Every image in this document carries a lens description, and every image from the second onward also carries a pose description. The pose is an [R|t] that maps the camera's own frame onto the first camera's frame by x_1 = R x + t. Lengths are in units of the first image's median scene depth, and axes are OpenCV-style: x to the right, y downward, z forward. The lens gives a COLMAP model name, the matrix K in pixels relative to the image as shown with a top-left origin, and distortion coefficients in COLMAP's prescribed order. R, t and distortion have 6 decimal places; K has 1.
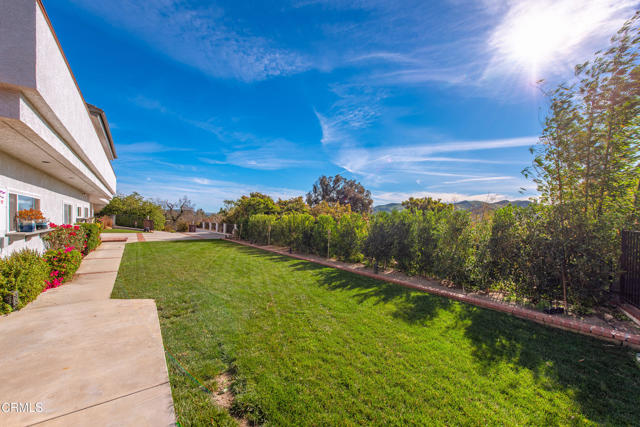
lens RADIAL K [[256.1, 0, 324.7], [0, 256.1, 217.9], [0, 0, 1]] dist [0.007438, -0.003206]
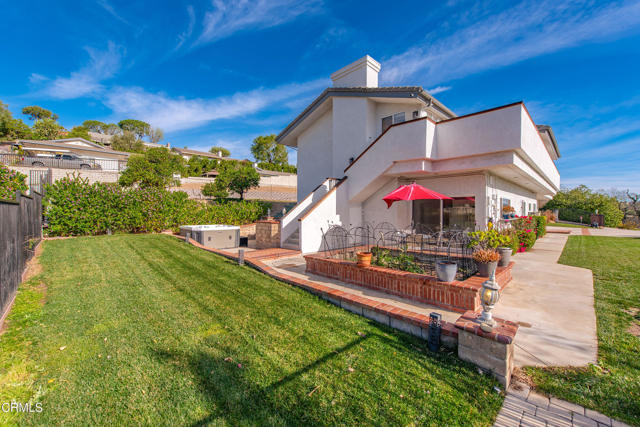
lens RADIAL K [[256.1, 0, 317.0], [0, 256.1, 214.9], [0, 0, 1]] dist [0.007438, -0.003206]
pose [[0.134954, 0.006992, -0.990827, 0.108176], [-0.000260, 0.999975, 0.007021, 0.003978], [0.990852, -0.000689, 0.134952, -0.138326]]
